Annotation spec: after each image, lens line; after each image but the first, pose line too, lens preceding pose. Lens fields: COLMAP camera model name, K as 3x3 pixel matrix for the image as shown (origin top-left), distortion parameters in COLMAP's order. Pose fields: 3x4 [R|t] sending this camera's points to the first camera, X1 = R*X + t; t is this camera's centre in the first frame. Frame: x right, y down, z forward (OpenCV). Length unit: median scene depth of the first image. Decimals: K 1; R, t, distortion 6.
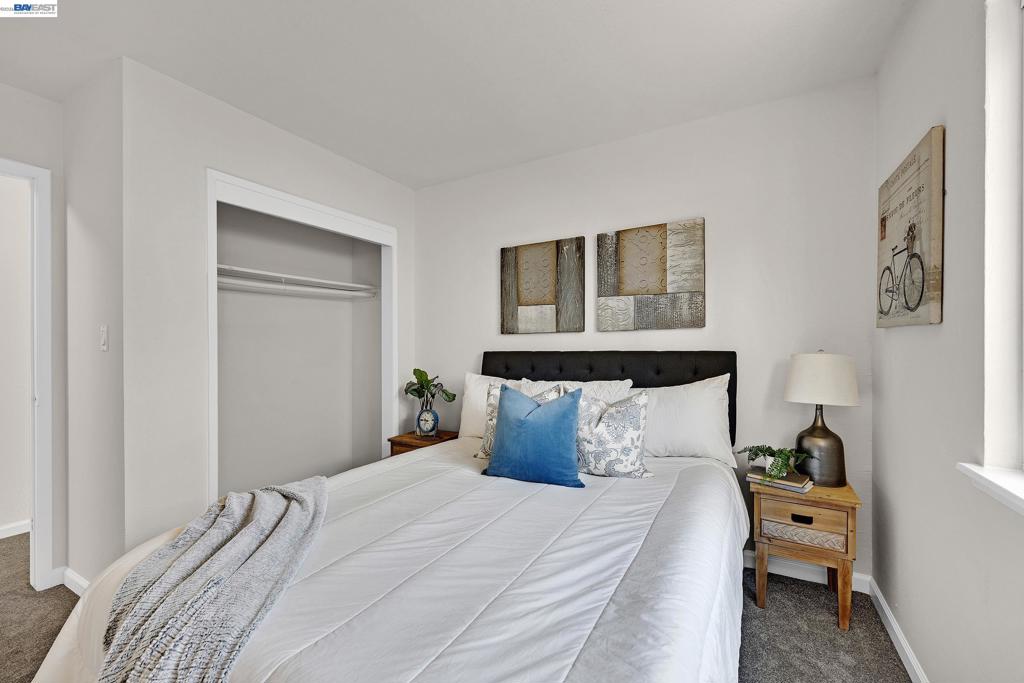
lens RADIAL K [[414.1, 0, 512.0], [0, 414.1, 346.3], [0, 0, 1]] dist [0.011837, 0.000217]
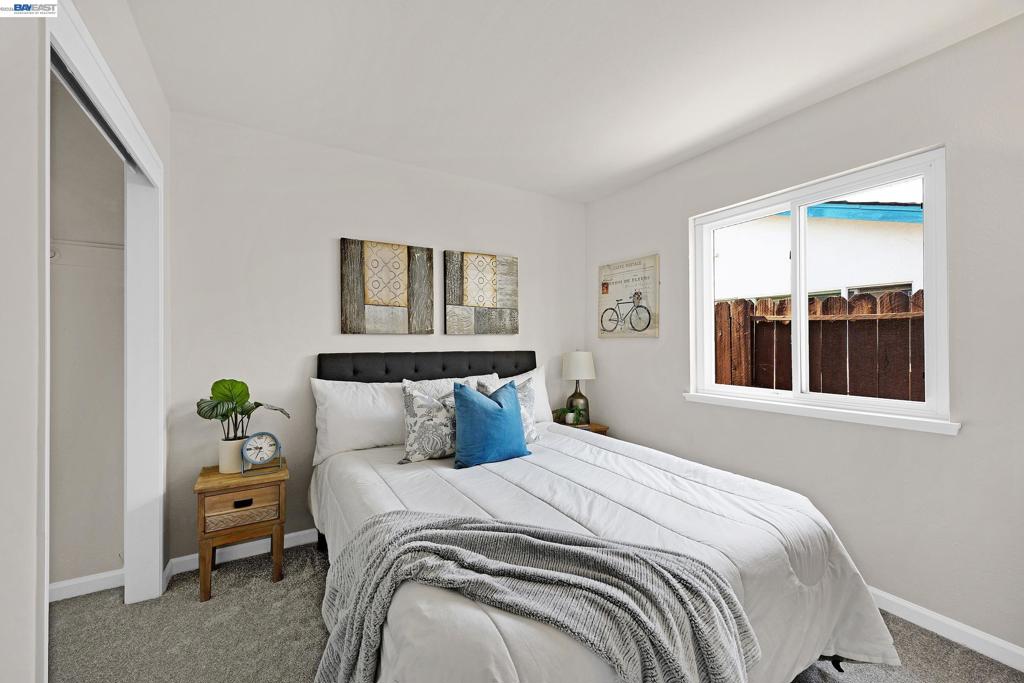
lens RADIAL K [[414.1, 0, 509.5], [0, 414.1, 341.8], [0, 0, 1]] dist [0.011837, 0.000217]
pose [[0.504273, 0.011061, 0.863474, -0.714827], [-0.000048, 0.999918, -0.012781, -0.000857], [-0.863544, 0.006404, 0.504232, 0.275218]]
